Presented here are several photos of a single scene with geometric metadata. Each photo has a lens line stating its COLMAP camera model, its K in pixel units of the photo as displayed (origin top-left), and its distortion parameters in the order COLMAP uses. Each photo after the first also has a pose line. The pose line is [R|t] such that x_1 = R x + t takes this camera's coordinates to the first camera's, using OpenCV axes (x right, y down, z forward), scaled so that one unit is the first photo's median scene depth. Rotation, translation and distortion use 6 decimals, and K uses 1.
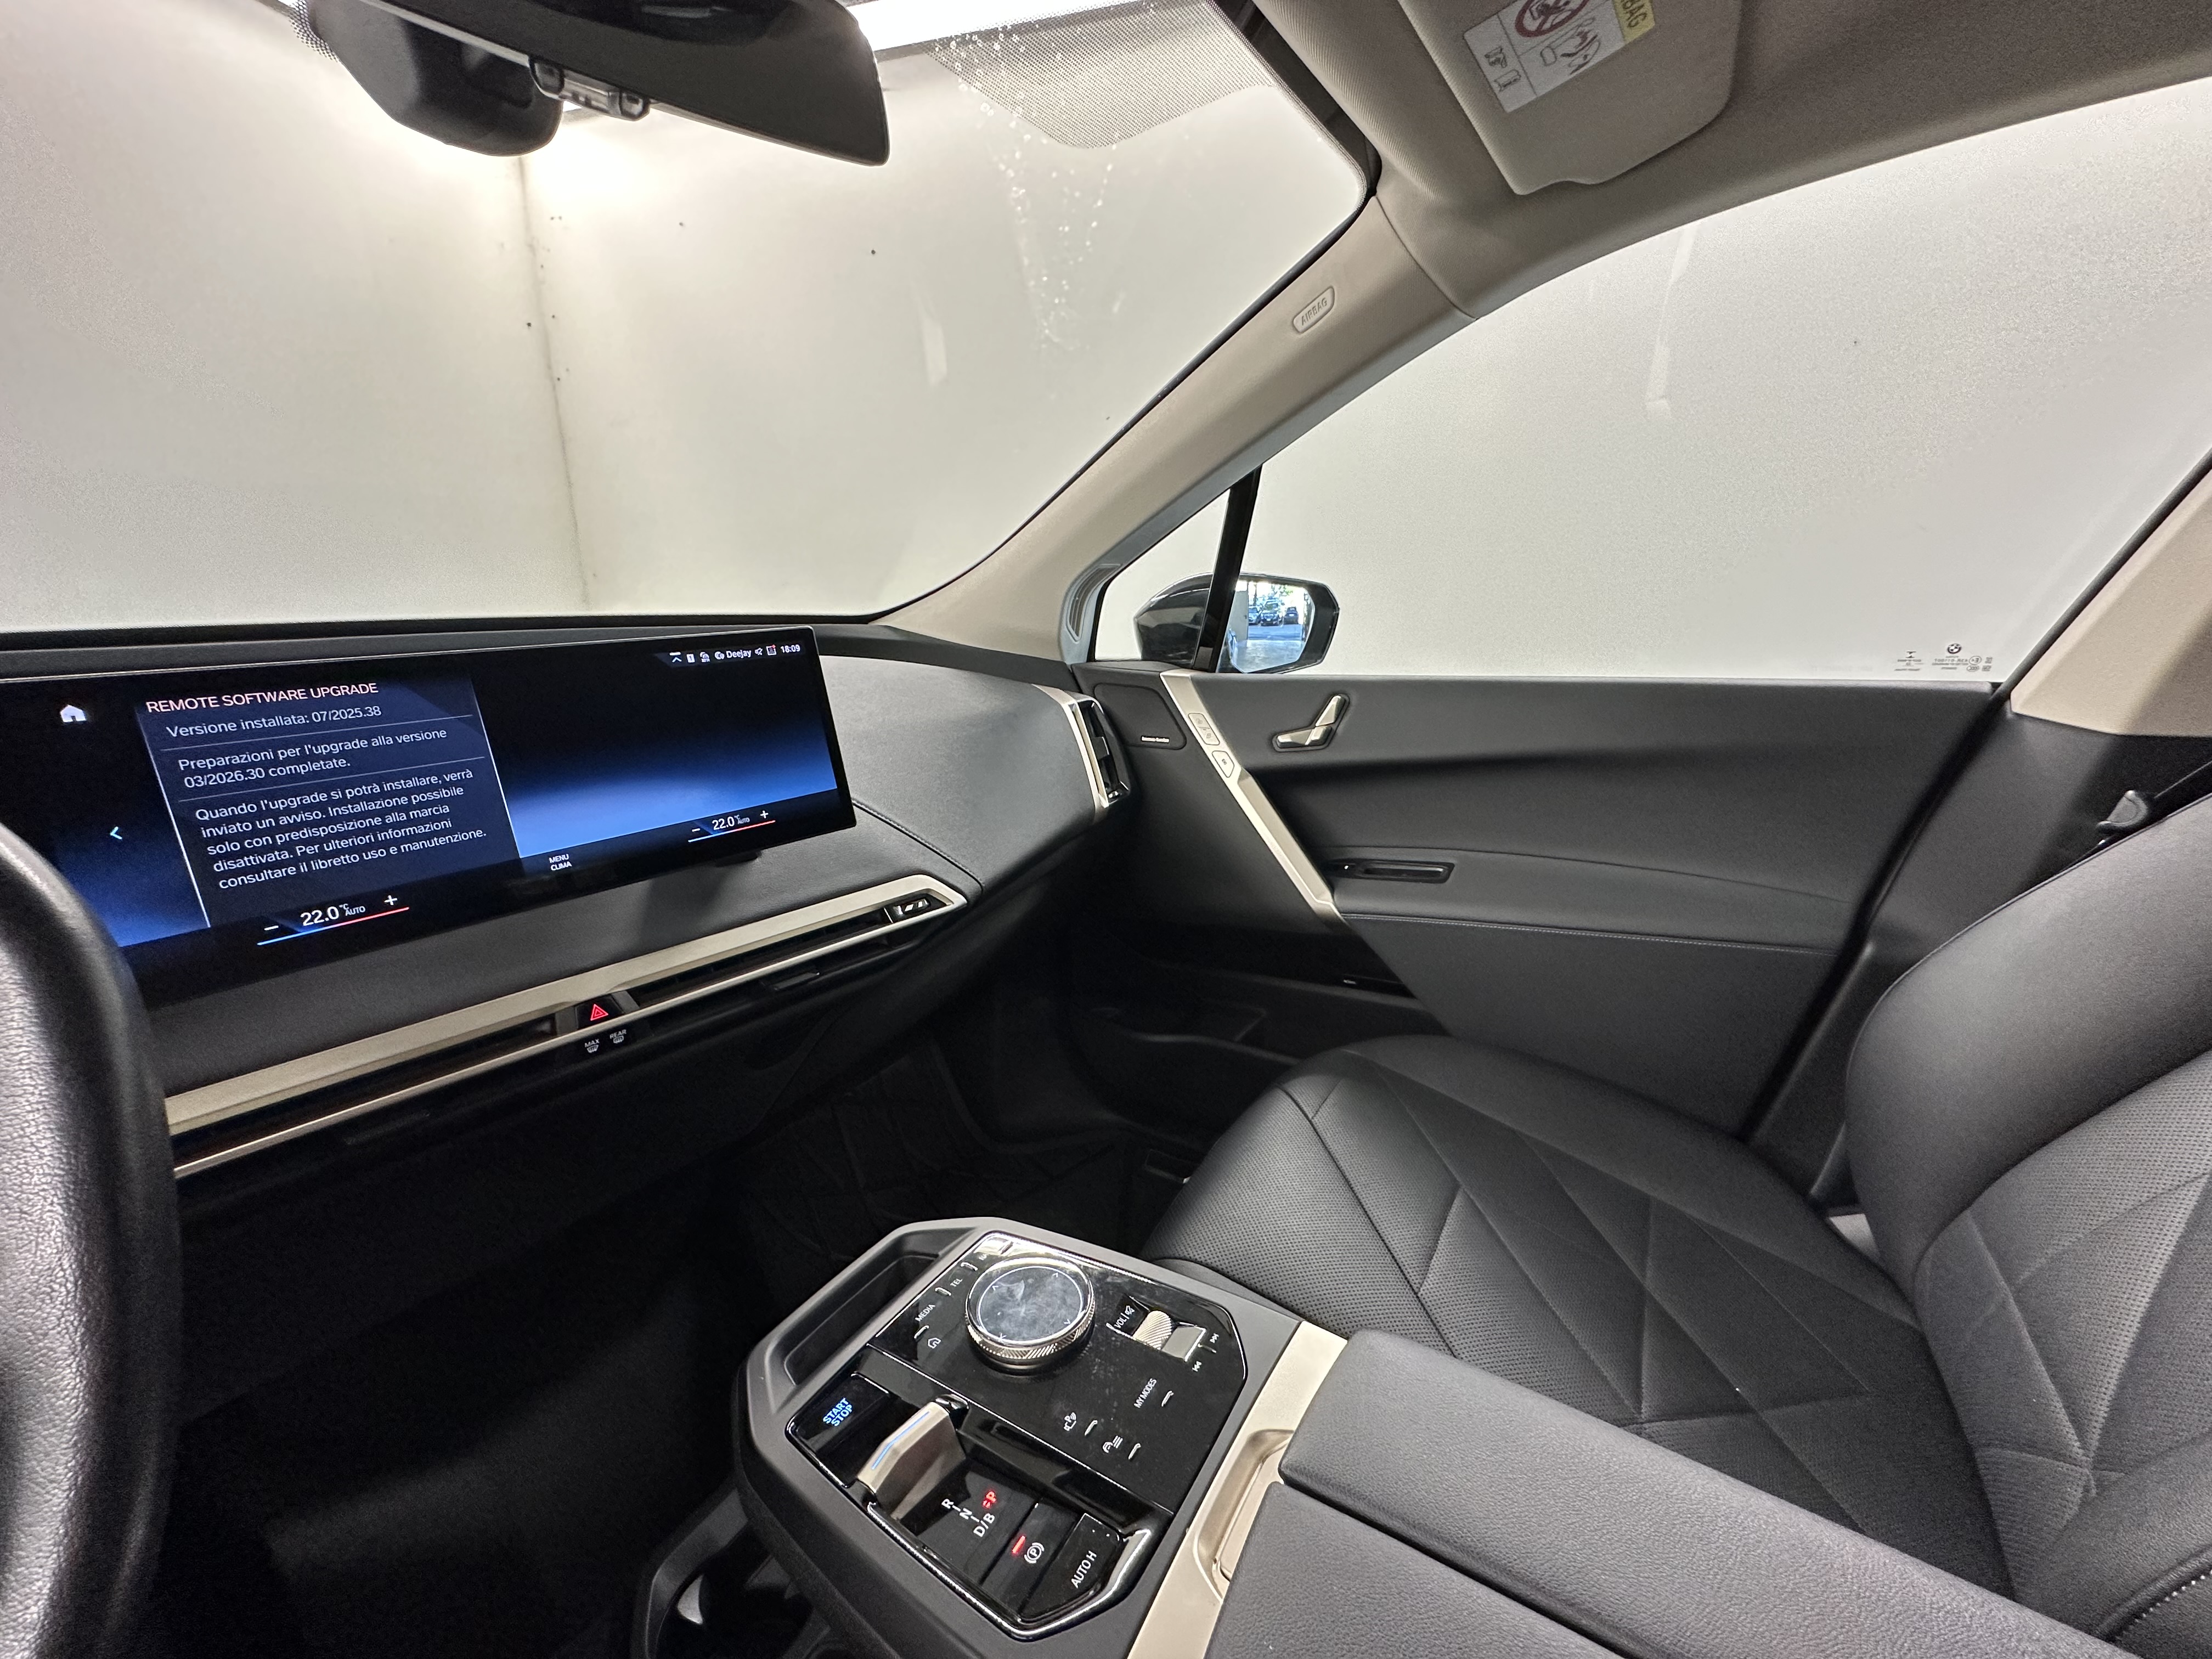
lens RADIAL K [[881.6, 0, 1106.0], [0, 881.6, 829.5], [0, 0, 1]] dist [-0.003689, 0.000739]
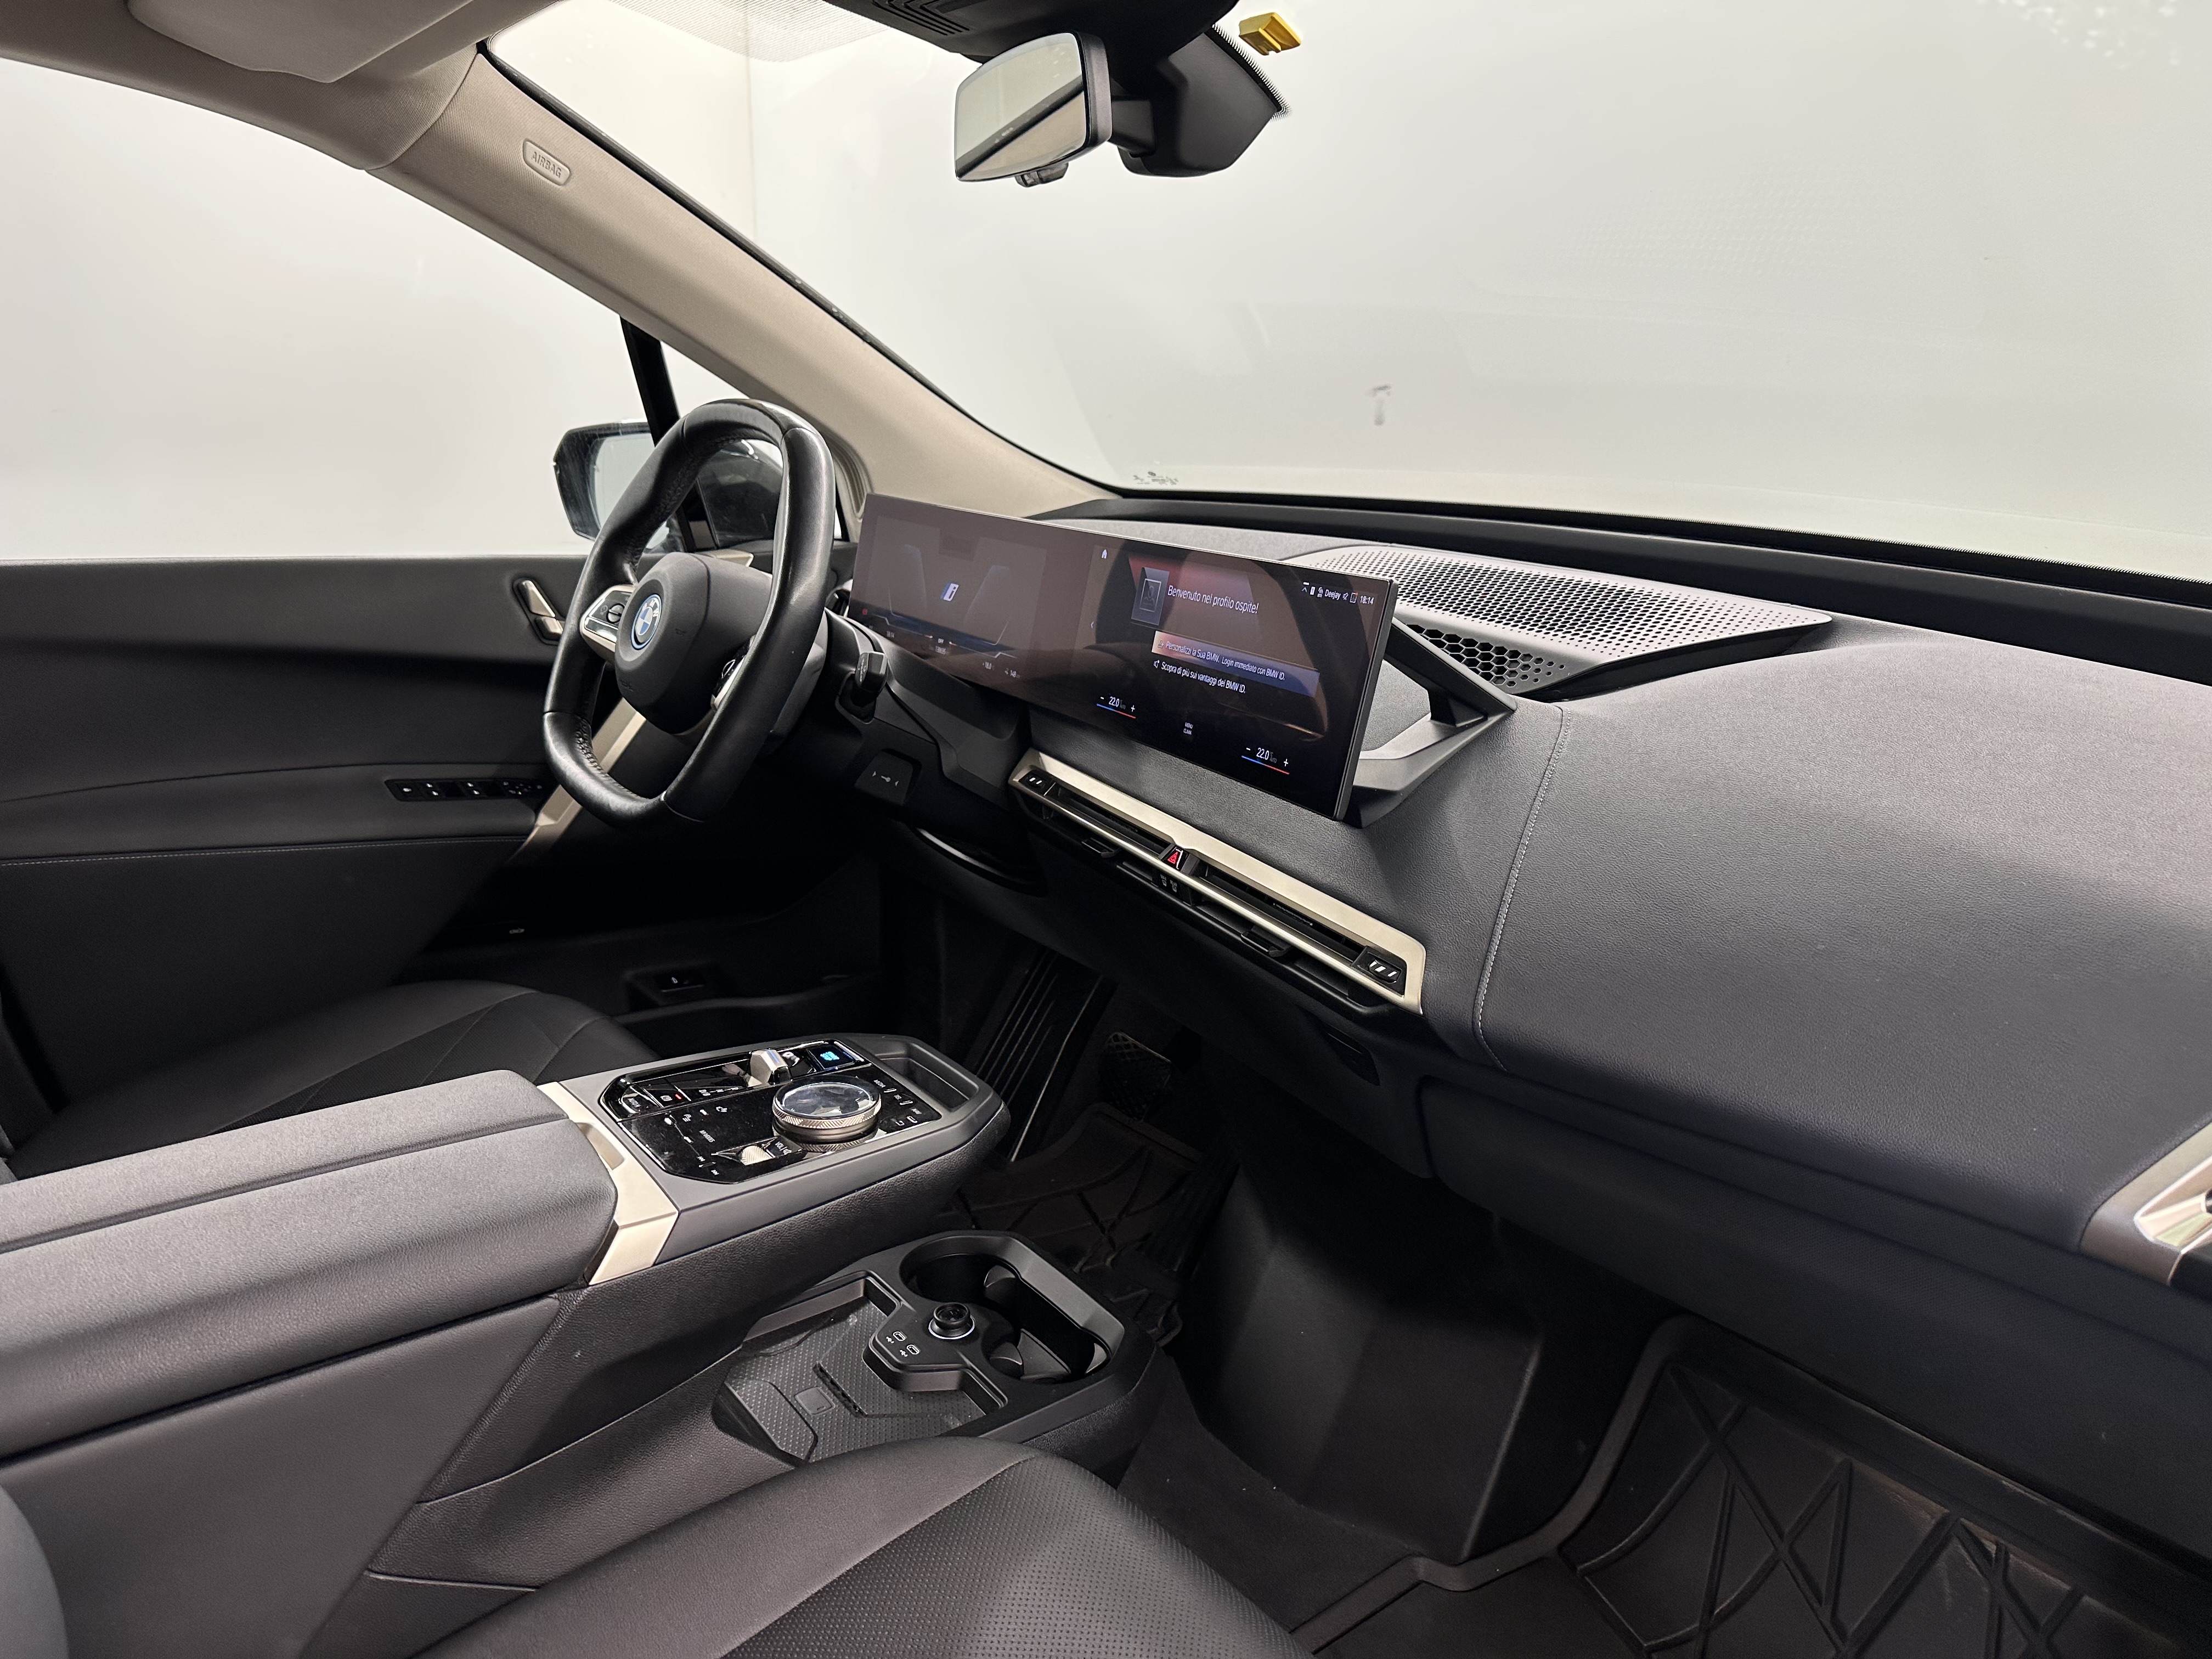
lens RADIAL K [[1533.7, 0, 1113.4], [0, 1533.7, 800.8], [0, 0, 1]] dist [0.151283, -0.232653]
pose [[-0.351307, 0.243672, -0.903995, 0.932539], [-0.272938, 0.896946, 0.347840, -0.400311], [0.895594, 0.368933, -0.248597, 1.012669]]
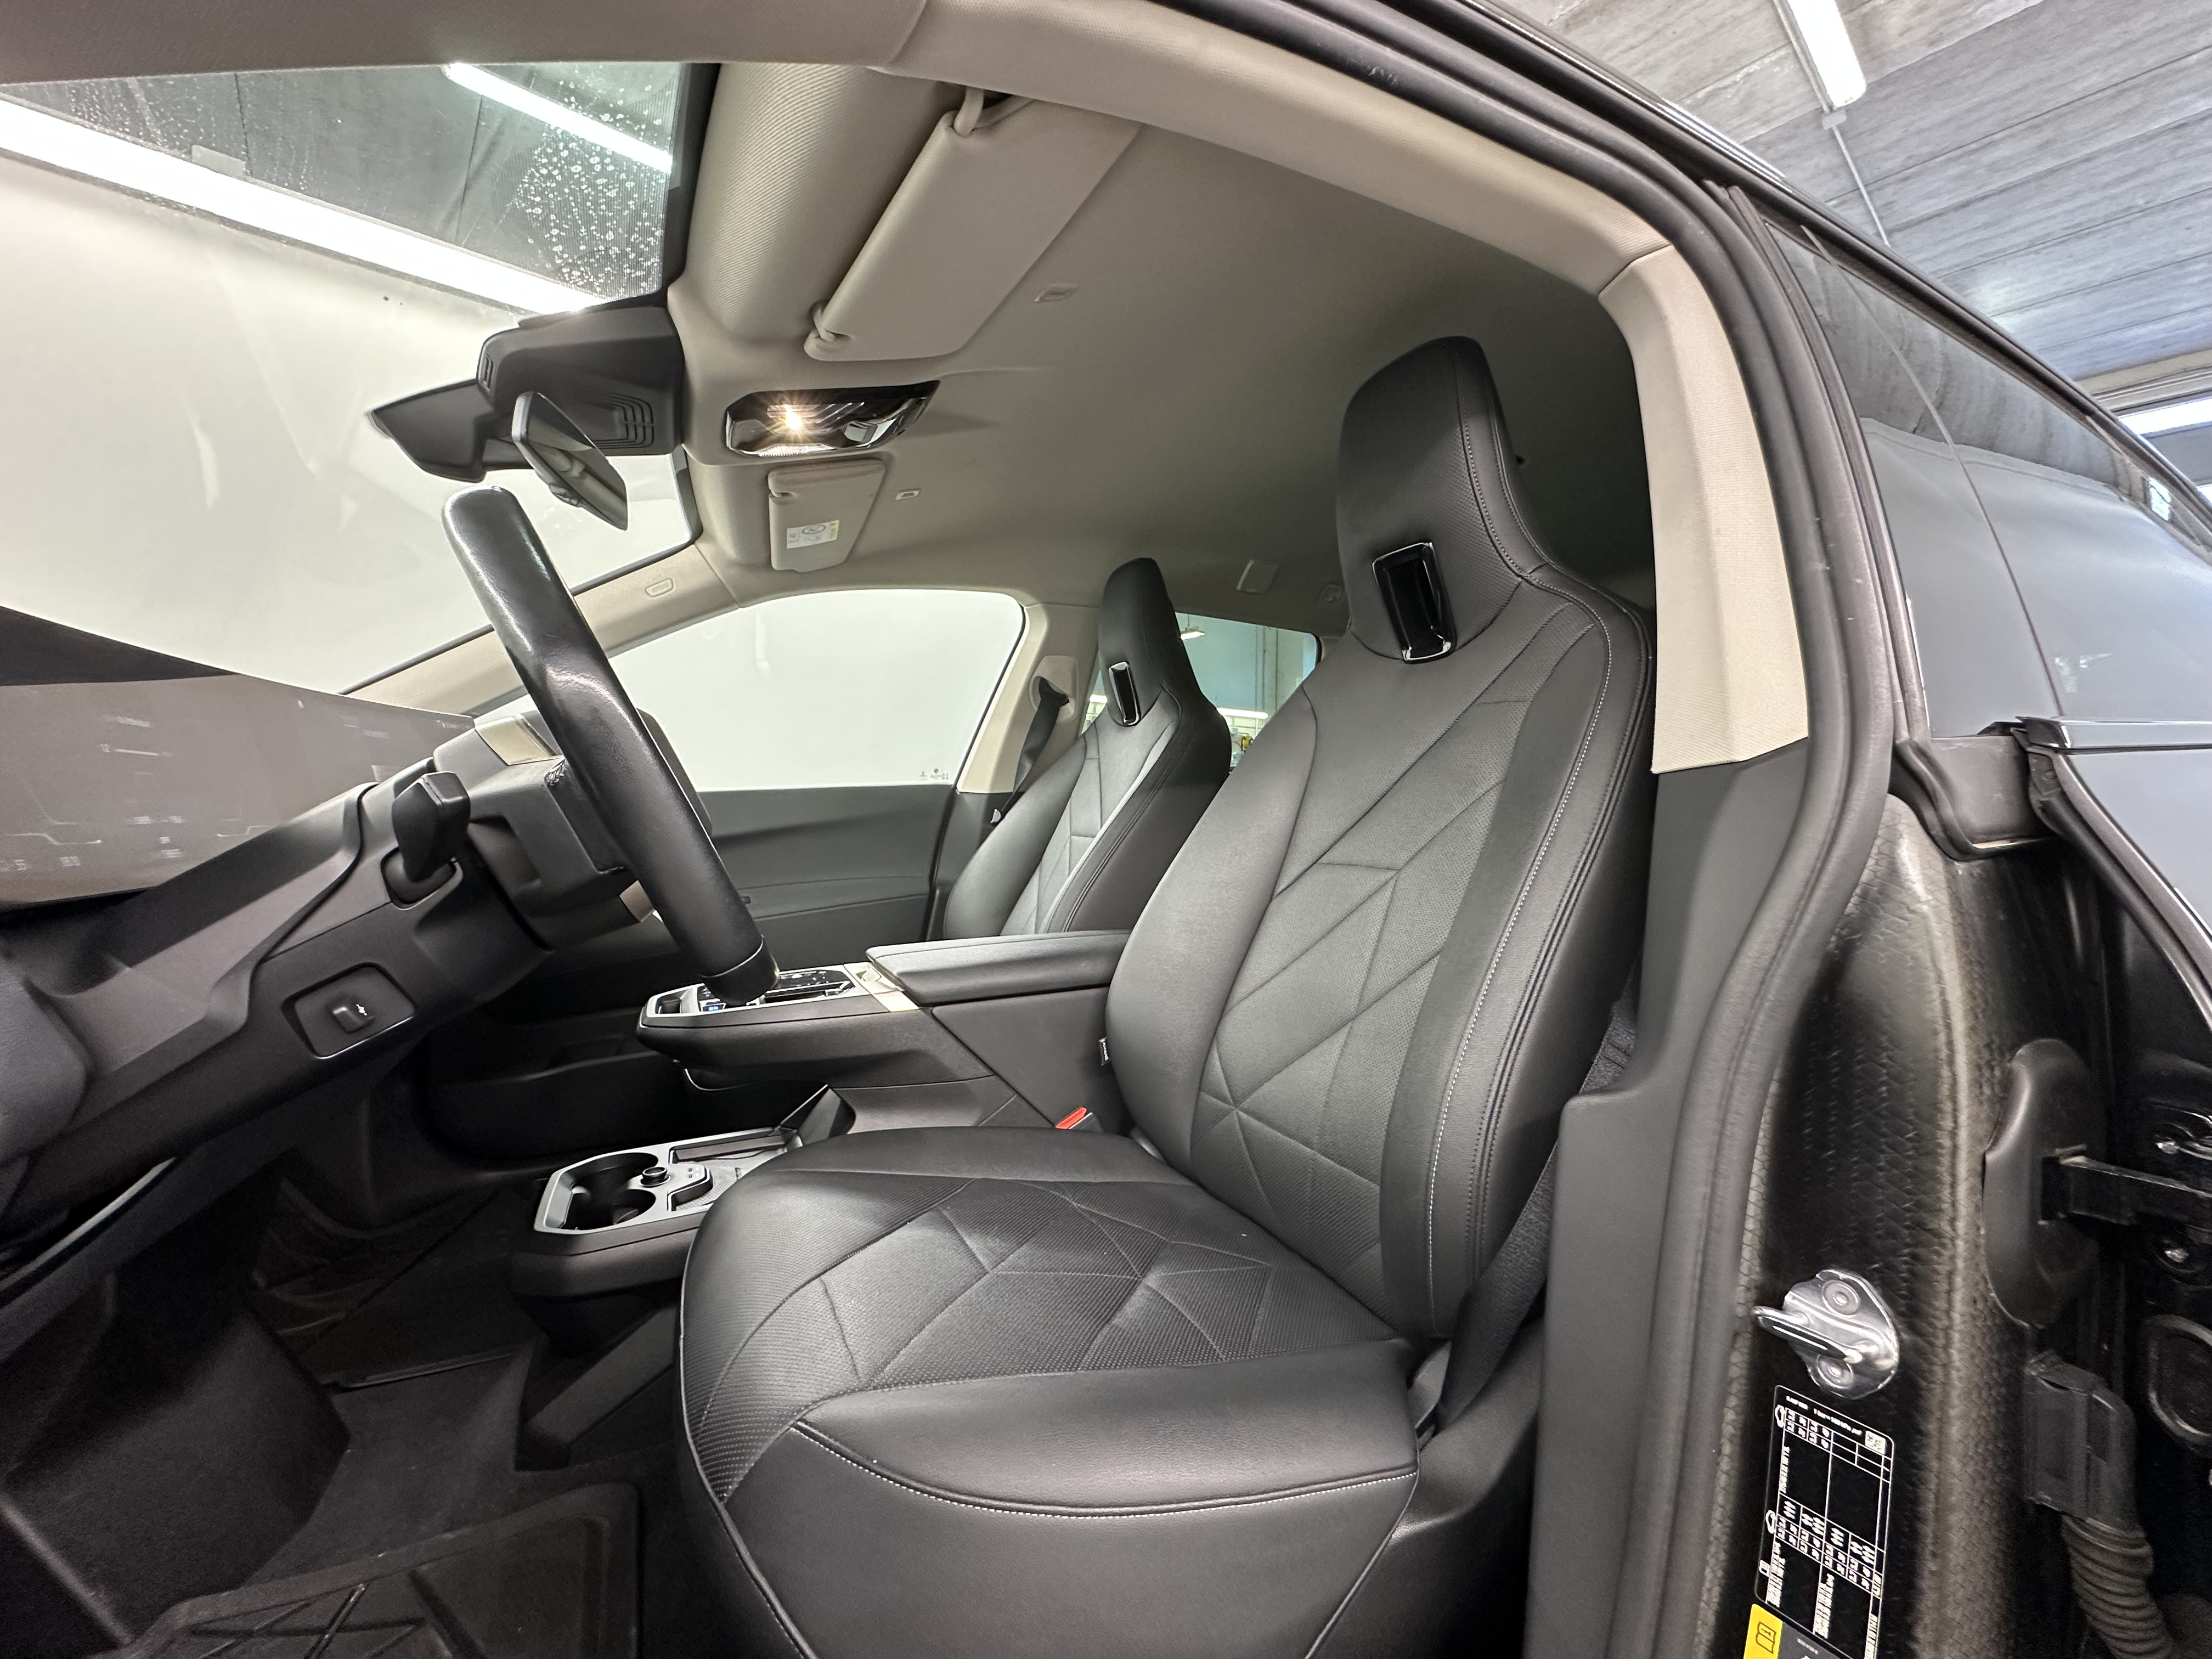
lens RADIAL K [[881.6, 0, 1106.0], [0, 881.6, 829.5], [0, 0, 1]] dist [-0.003689, 0.000739]
pose [[0.528626, -0.025082, 0.848484, -0.951120], [0.228361, 0.966916, -0.113691, 0.370577], [-0.817561, 0.253860, 0.516864, -0.672342]]
